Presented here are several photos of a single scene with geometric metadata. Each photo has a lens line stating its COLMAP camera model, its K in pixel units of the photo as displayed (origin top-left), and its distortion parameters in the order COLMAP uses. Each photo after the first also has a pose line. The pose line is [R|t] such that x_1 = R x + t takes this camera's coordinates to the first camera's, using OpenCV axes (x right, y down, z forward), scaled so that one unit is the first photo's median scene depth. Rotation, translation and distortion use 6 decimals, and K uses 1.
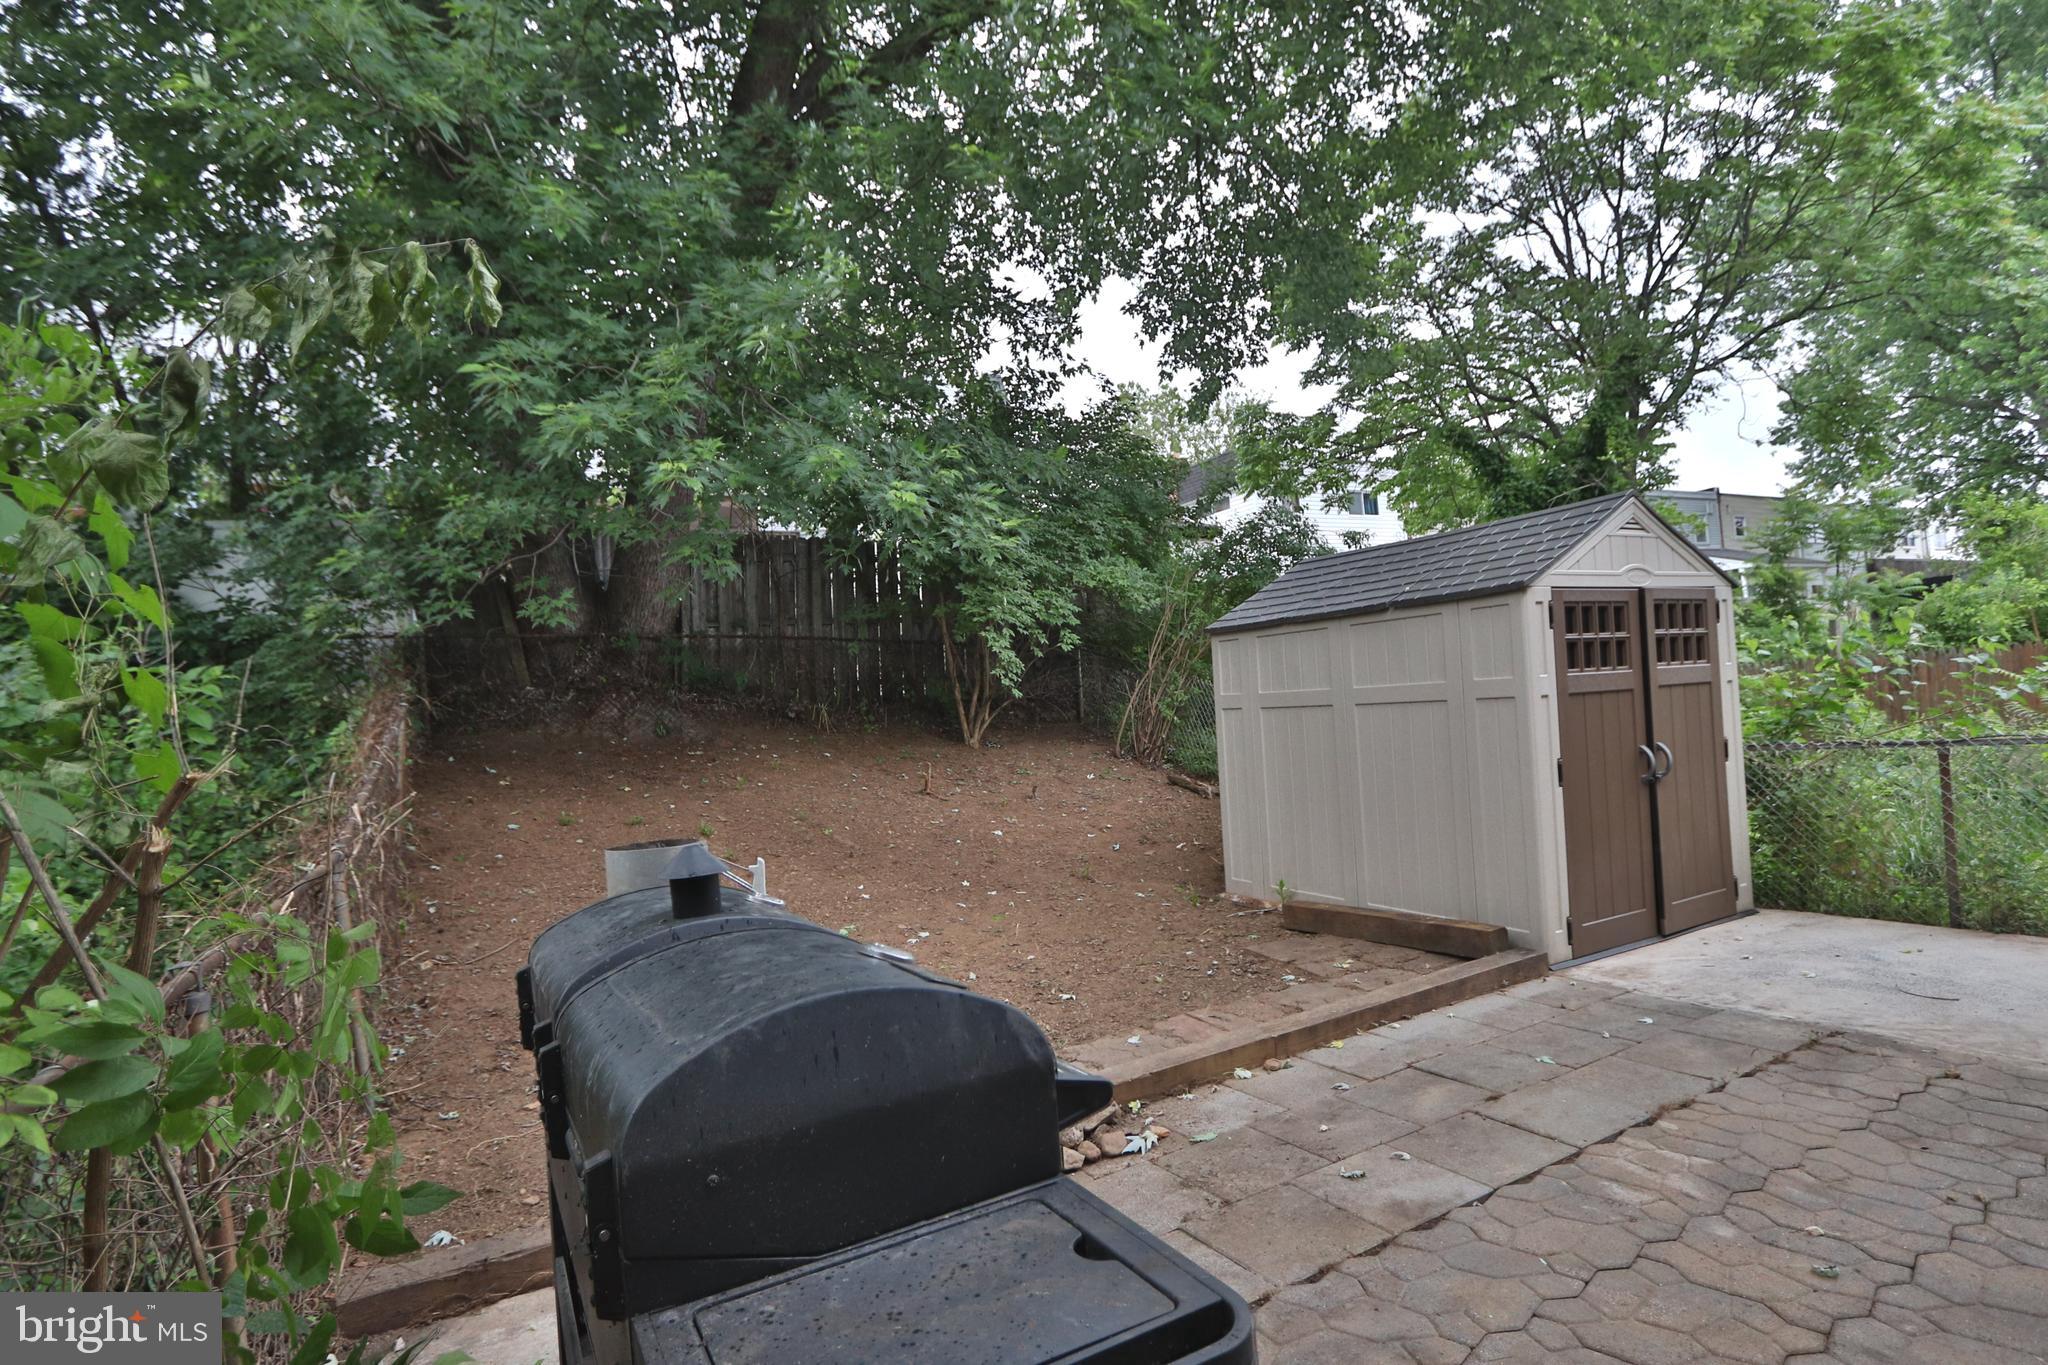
lens RADIAL K [[1047.4, 0, 1029.8], [0, 1047.4, 697.8], [0, 0, 1]] dist [-0.018975, 0.003744]
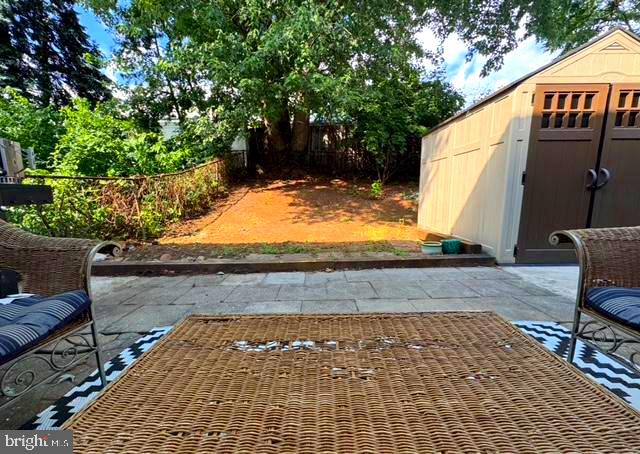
lens RADIAL K [[253.9, 0, 321.9], [0, 253.9, 230.3], [0, 0, 1]] dist [-0.005999, 0.000061]
pose [[0.875522, 0.128609, -0.465748, 0.415233], [-0.042789, 0.980776, 0.190388, 0.098558], [0.481280, -0.146760, 0.864194, 0.352578]]
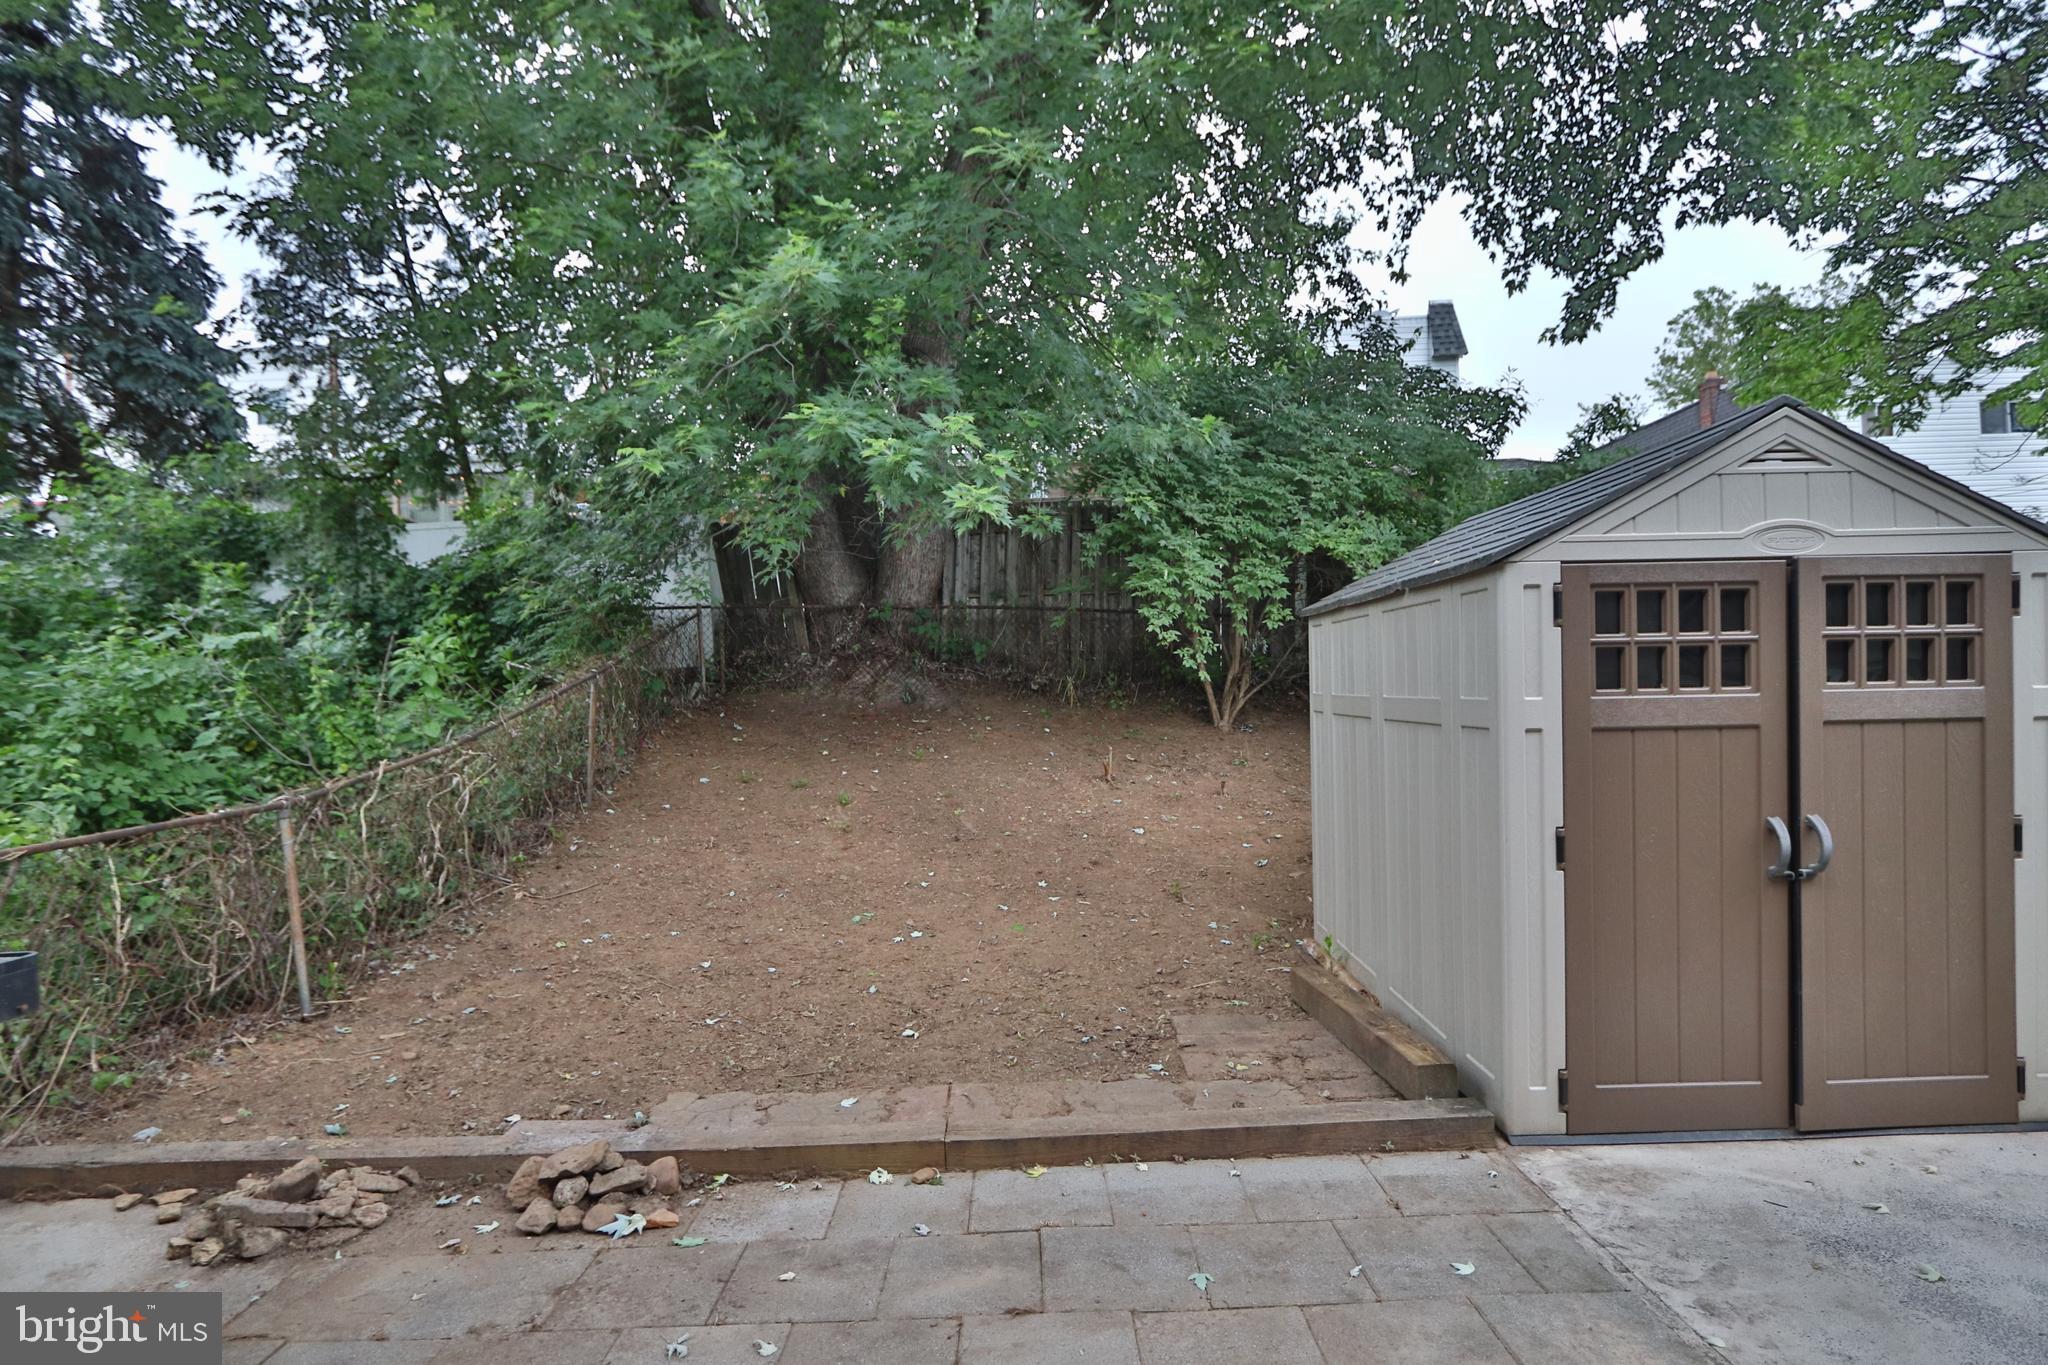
lens RADIAL K [[1047.4, 0, 1029.2], [0, 1047.4, 695.1], [0, 0, 1]] dist [-0.018975, 0.003744]
pose [[0.873691, 0.046928, -0.484212, 0.546496], [-0.028747, 0.998577, 0.044909, -0.044764], [0.485631, -0.025317, 0.873797, 0.282819]]
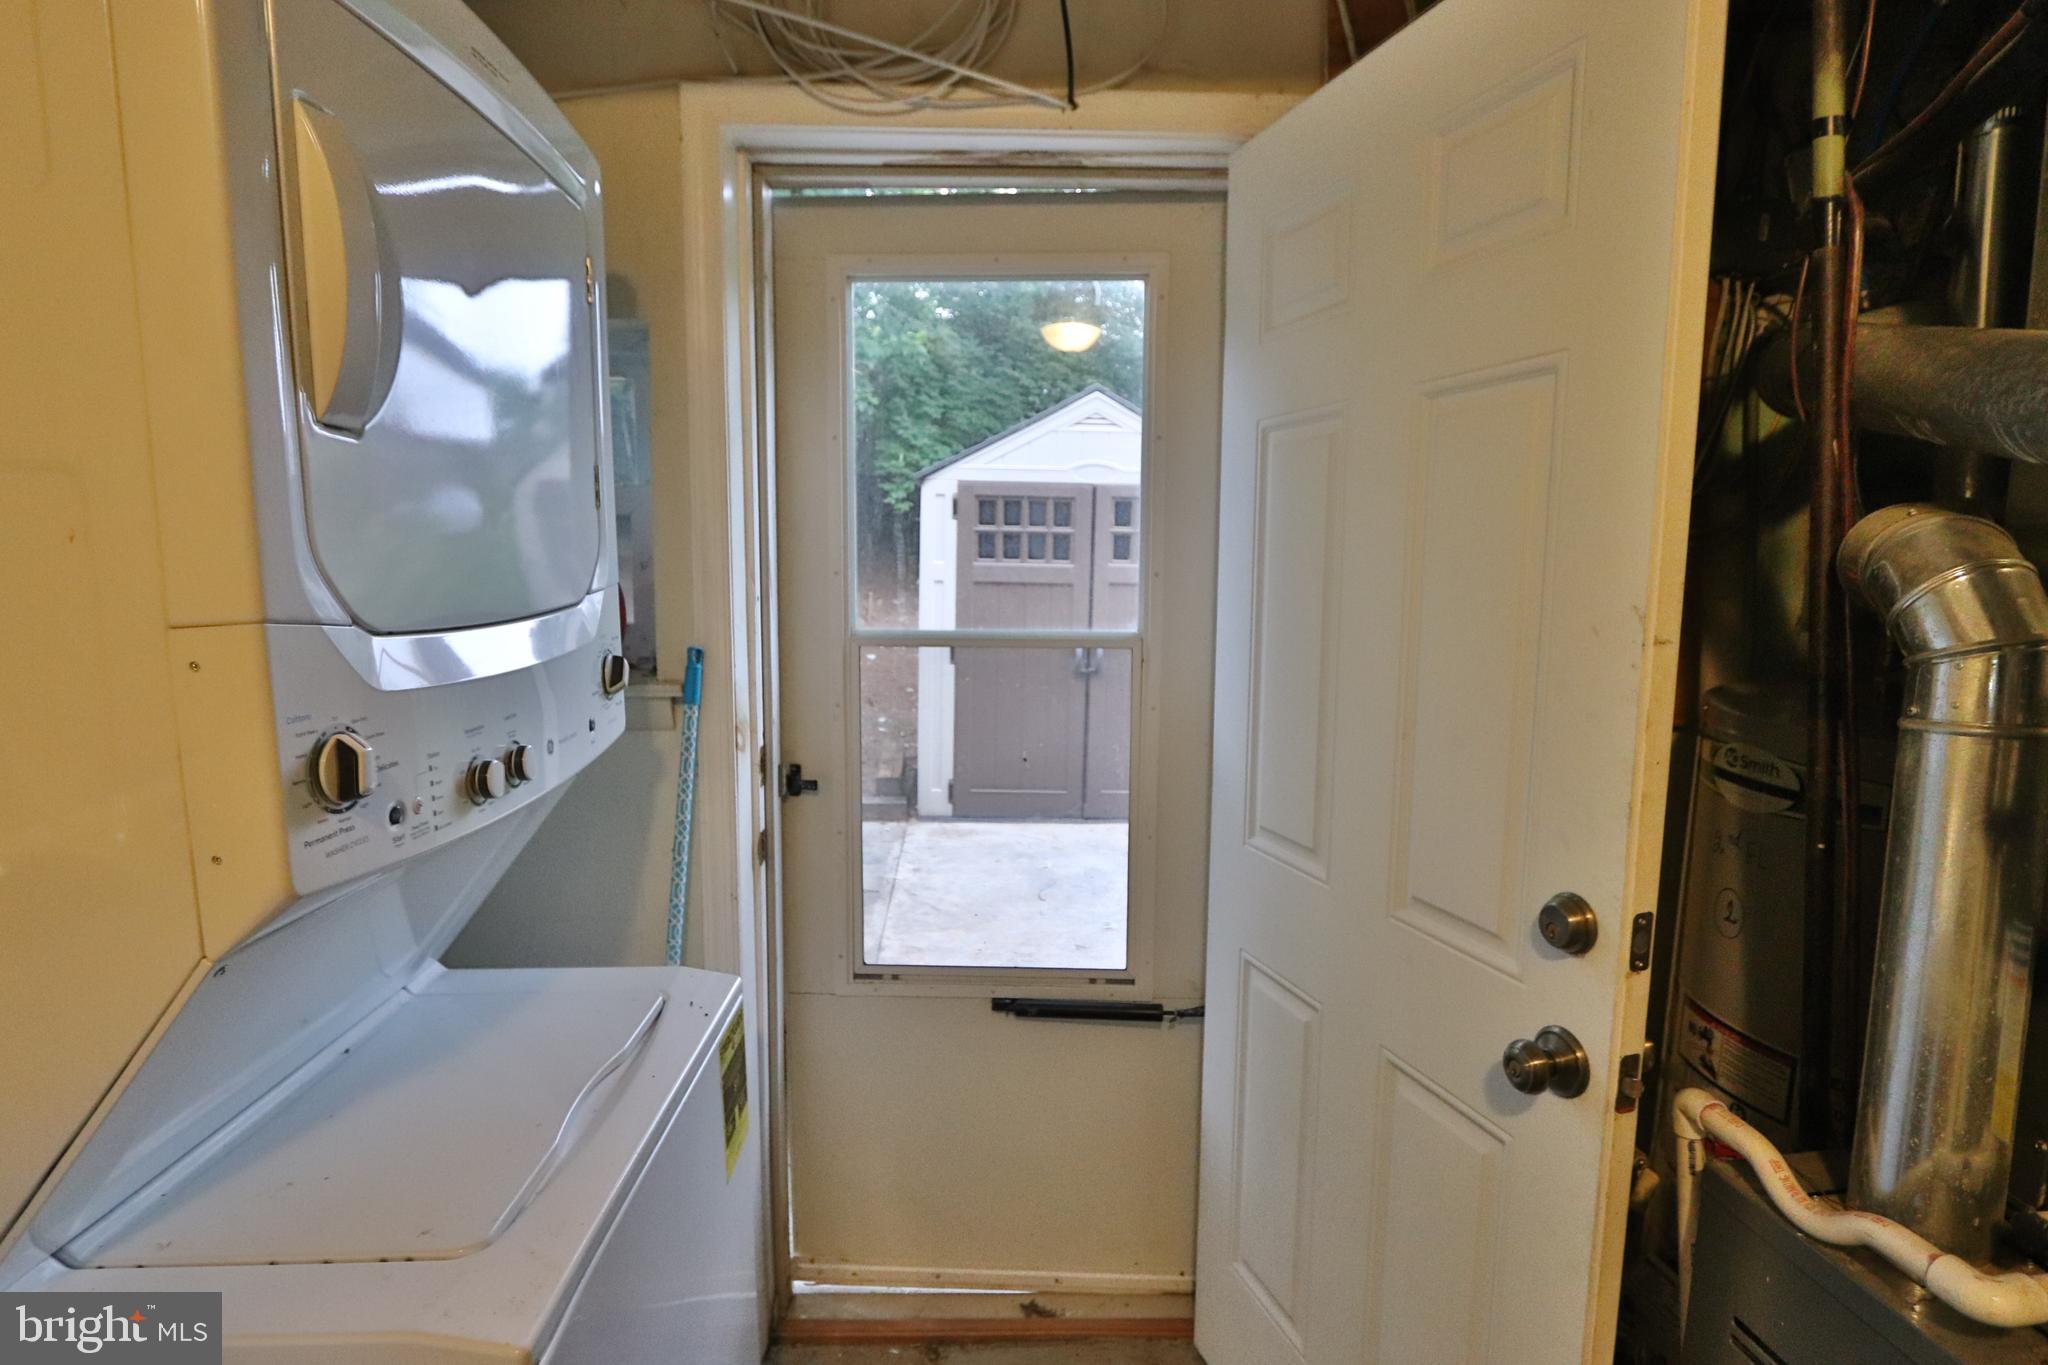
lens RADIAL K [[1047.4, 0, 1024.8], [0, 1047.4, 680.8], [0, 0, 1]] dist [-0.018975, 0.003744]
pose [[0.888793, 0.138489, -0.436883, 1.100787], [-0.071503, 0.983481, 0.166291, -0.090958], [0.452696, -0.116560, 0.884014, 0.050282]]
